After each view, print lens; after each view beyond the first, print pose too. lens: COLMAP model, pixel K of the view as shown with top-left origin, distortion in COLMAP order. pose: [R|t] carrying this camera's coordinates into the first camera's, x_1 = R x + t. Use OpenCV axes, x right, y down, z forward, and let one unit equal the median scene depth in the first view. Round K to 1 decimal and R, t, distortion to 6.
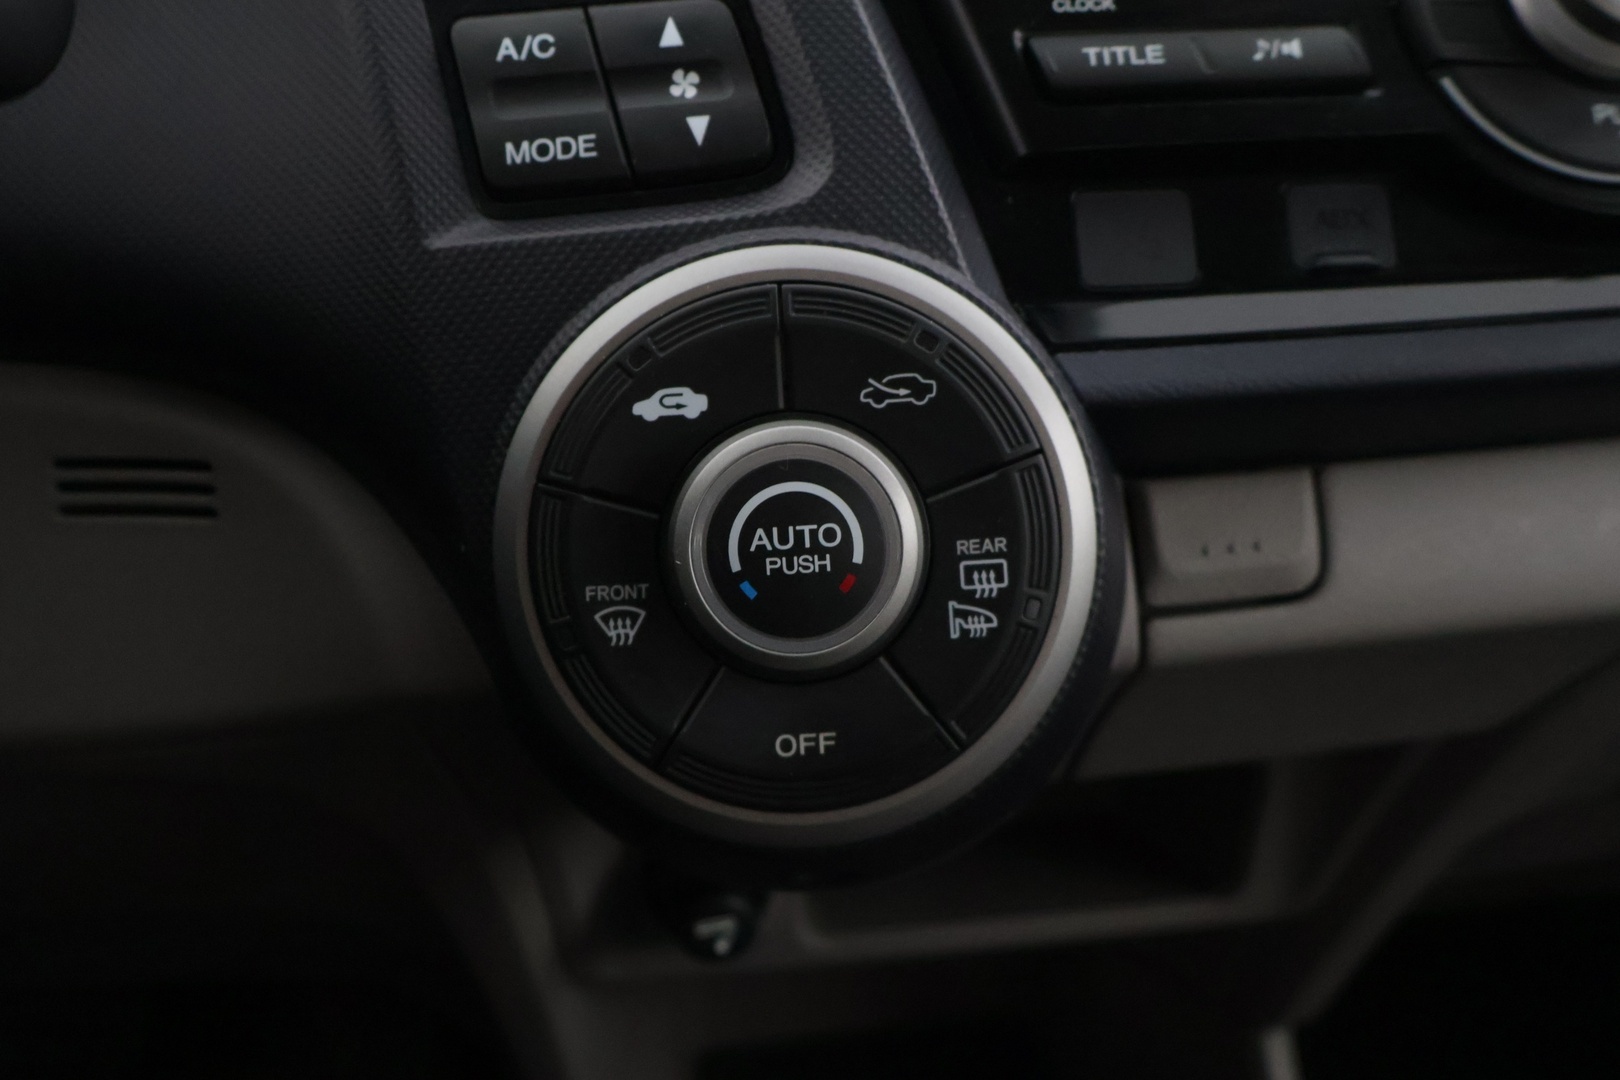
lens RADIAL K [[1793.5, 0, 813.3], [0, 1793.5, 539.4], [0, 0, 1]] dist [-0.014615, 0.000000]
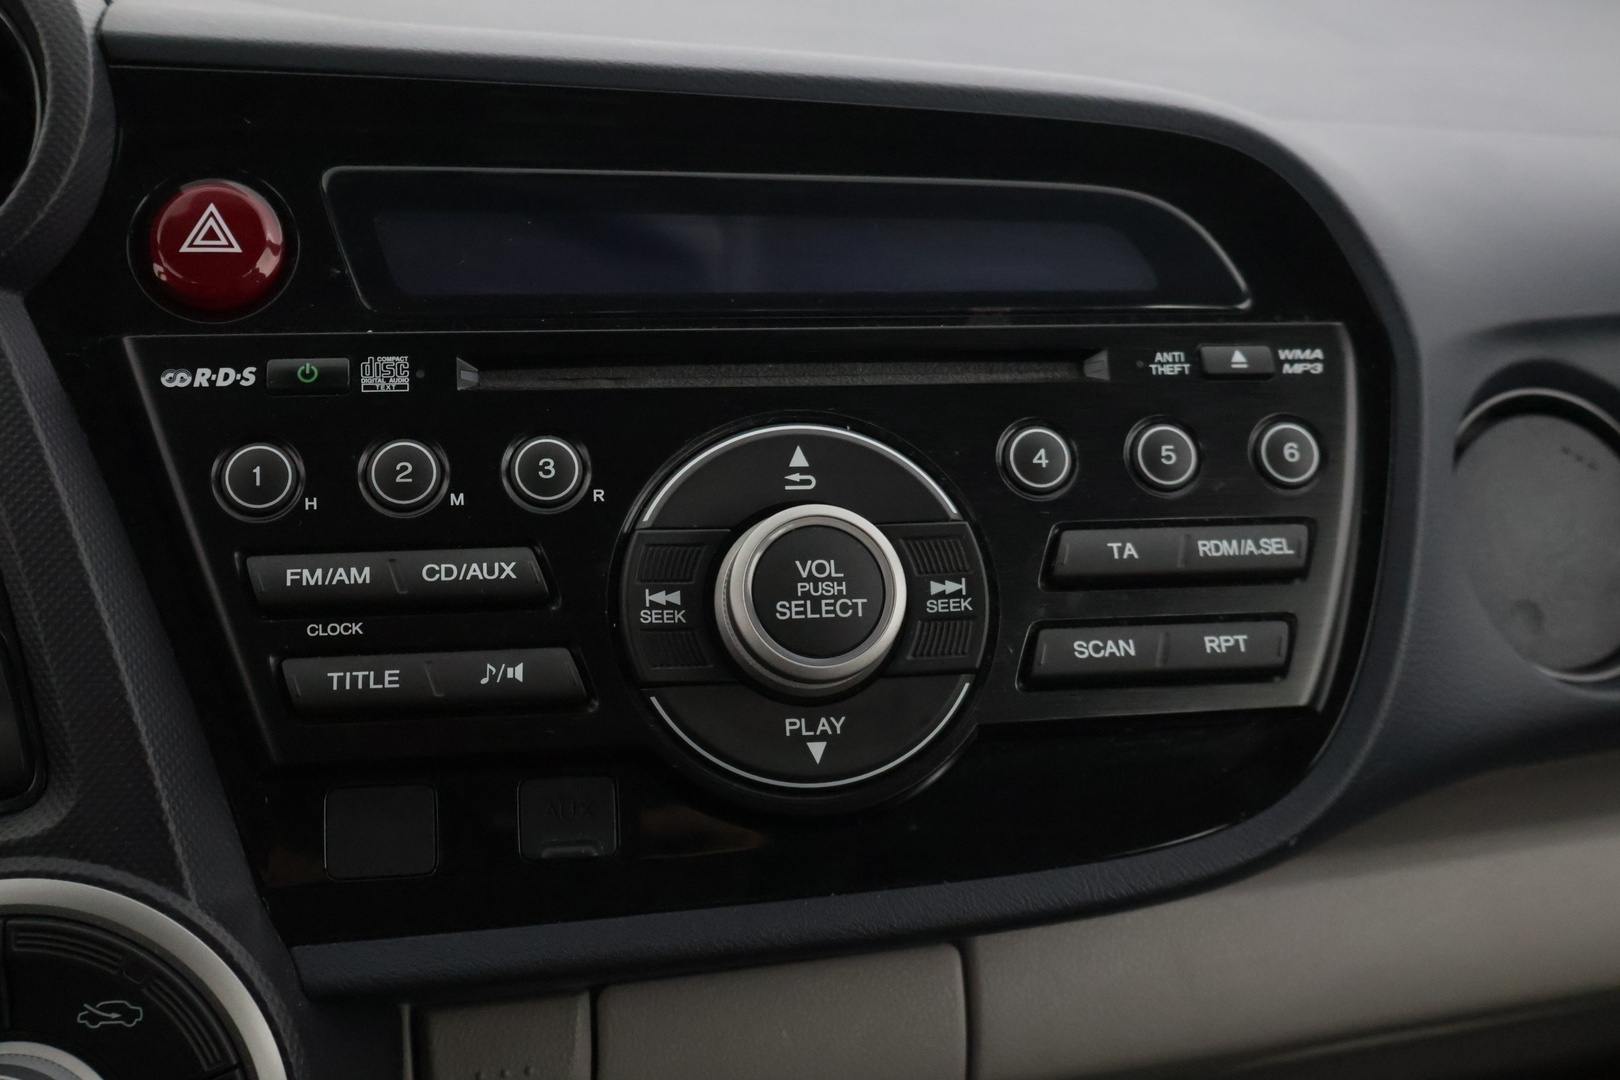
lens RADIAL K [[1793.5, 0, 823.0], [0, 1793.5, 538.6], [0, 0, 1]] dist [-0.014615, 0.000000]
pose [[0.997383, 0.017240, 0.070219, 0.396121], [-0.015783, 0.999650, -0.021251, -0.352058], [-0.070560, 0.020088, 0.997305, -0.165185]]
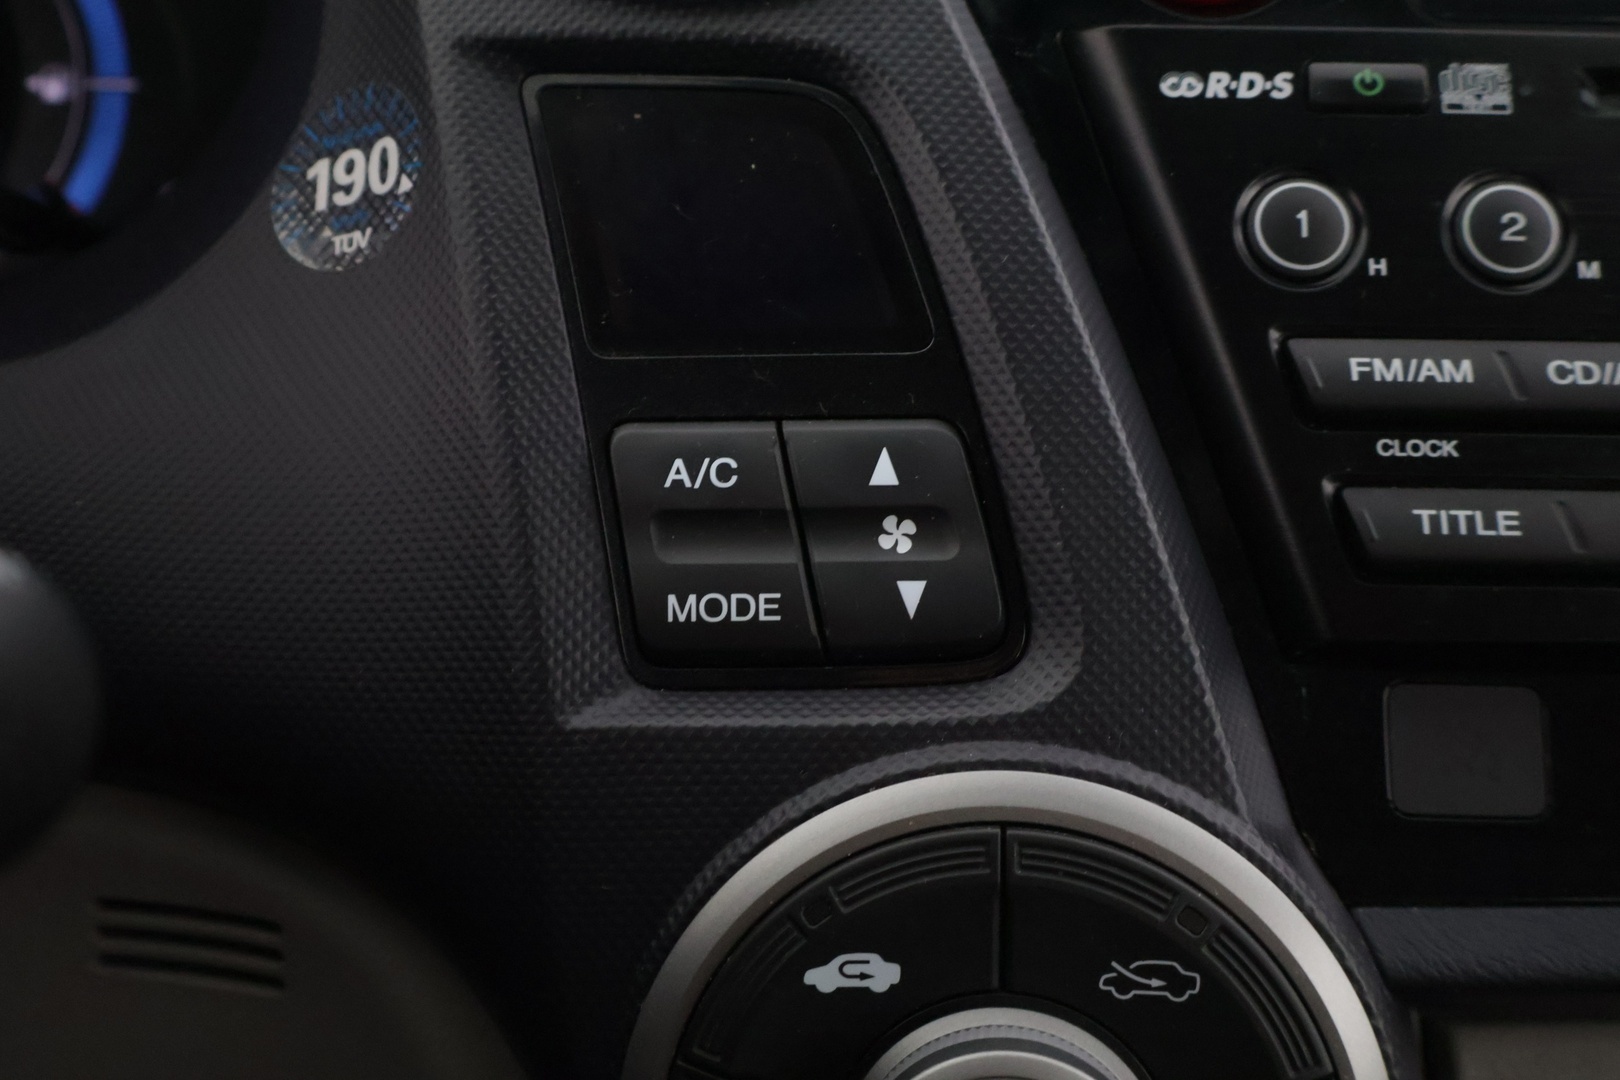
lens RADIAL K [[1952.7, 0, 796.8], [0, 1952.7, 535.5], [0, 0, 1]] dist [0.003103, 0.000000]
pose [[0.993320, 0.067275, -0.093752, -0.035355], [-0.070438, 0.997039, -0.030839, -0.225720], [0.091399, 0.037237, 0.995118, 0.141066]]
